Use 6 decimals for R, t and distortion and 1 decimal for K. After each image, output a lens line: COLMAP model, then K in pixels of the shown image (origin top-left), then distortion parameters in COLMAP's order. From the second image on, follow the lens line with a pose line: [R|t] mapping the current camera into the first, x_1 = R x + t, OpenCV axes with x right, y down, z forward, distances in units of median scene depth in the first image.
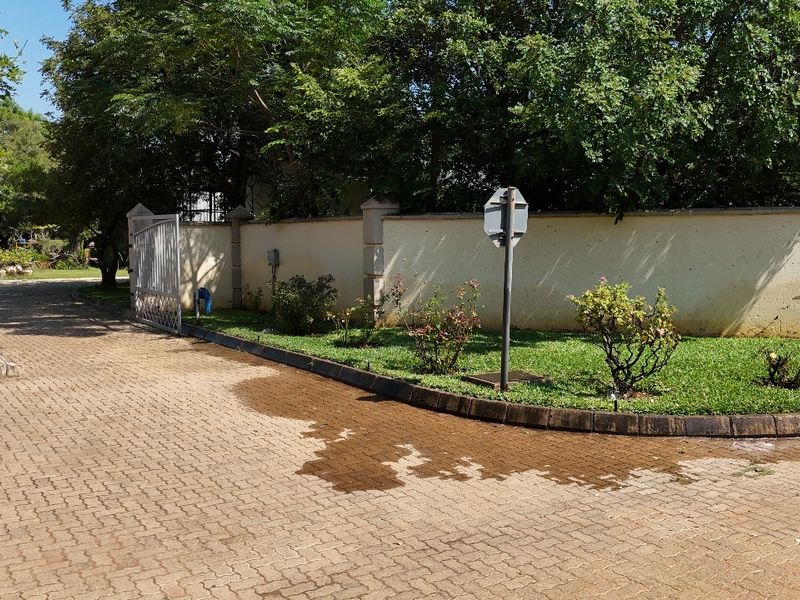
lens RADIAL K [[763.2, 0, 400.0], [0, 763.2, 300.0], [0, 0, 1]] dist [0.069444, -0.113202]
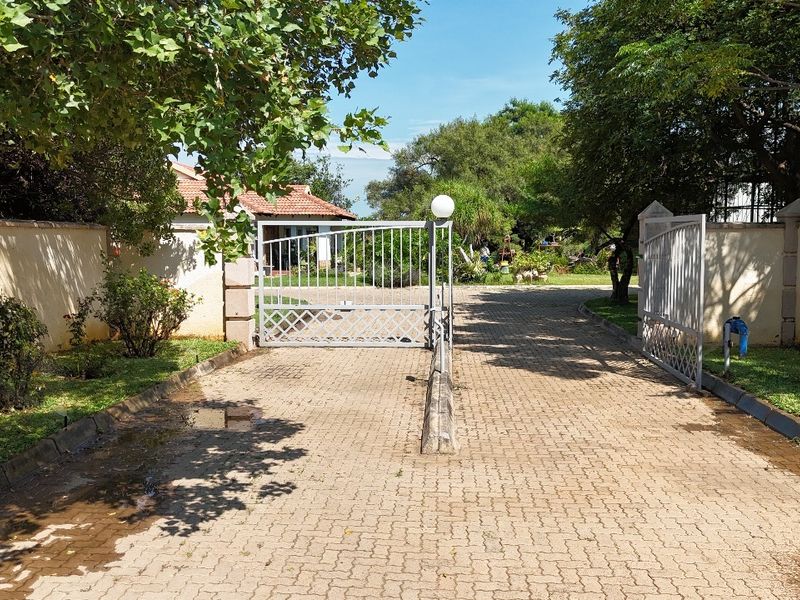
lens RADIAL K [[763.2, 0, 400.0], [0, 763.2, 300.0], [0, 0, 1]] dist [0.069444, -0.113202]
pose [[0.787539, 0.046072, -0.614541, -0.059958], [-0.044769, 0.998844, 0.017511, -0.026738], [0.614637, 0.013722, 0.788691, 0.223634]]
